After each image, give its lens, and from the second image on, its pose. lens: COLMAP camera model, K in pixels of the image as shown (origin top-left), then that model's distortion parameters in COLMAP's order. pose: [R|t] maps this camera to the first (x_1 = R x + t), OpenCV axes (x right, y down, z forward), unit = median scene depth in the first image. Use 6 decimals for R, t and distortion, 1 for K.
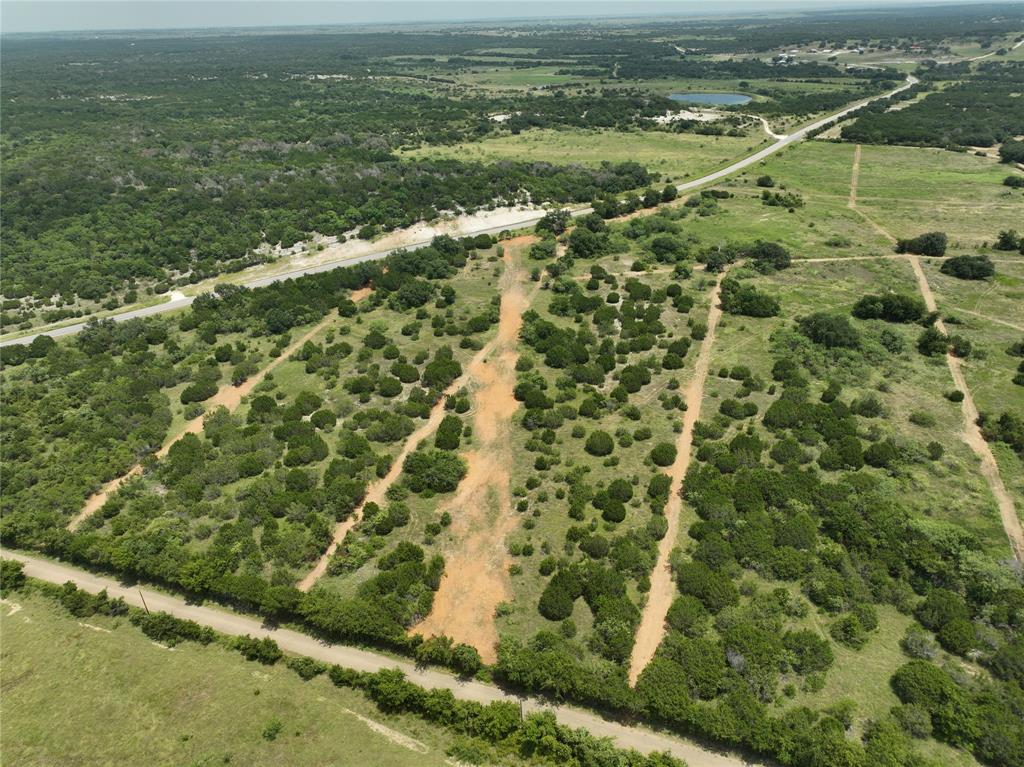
lens RADIAL K [[723.4, 0, 512.0], [0, 723.4, 383.5], [0, 0, 1]] dist [-0.003481, 0.021498]
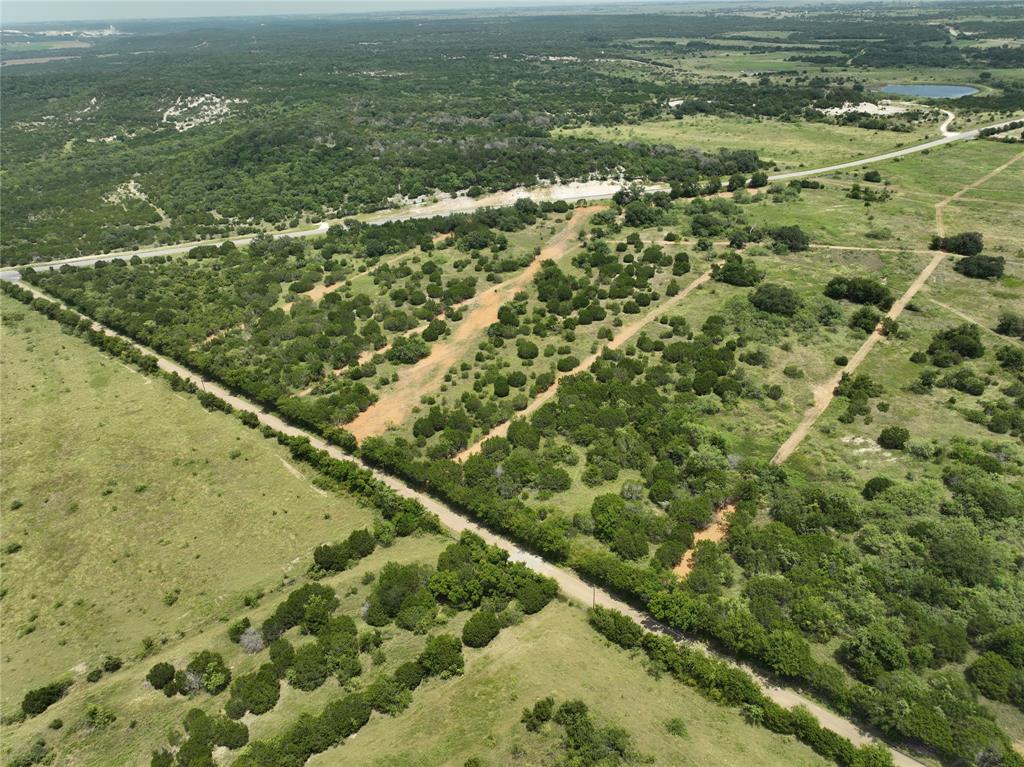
lens RADIAL K [[723.4, 0, 512.0], [0, 723.4, 383.5], [0, 0, 1]] dist [-0.003481, 0.021498]
pose [[0.939922, 0.157786, -0.302739, 0.308618], [-0.150537, 0.987473, 0.047288, 0.050891], [0.306408, 0.001127, 0.951900, -0.173238]]
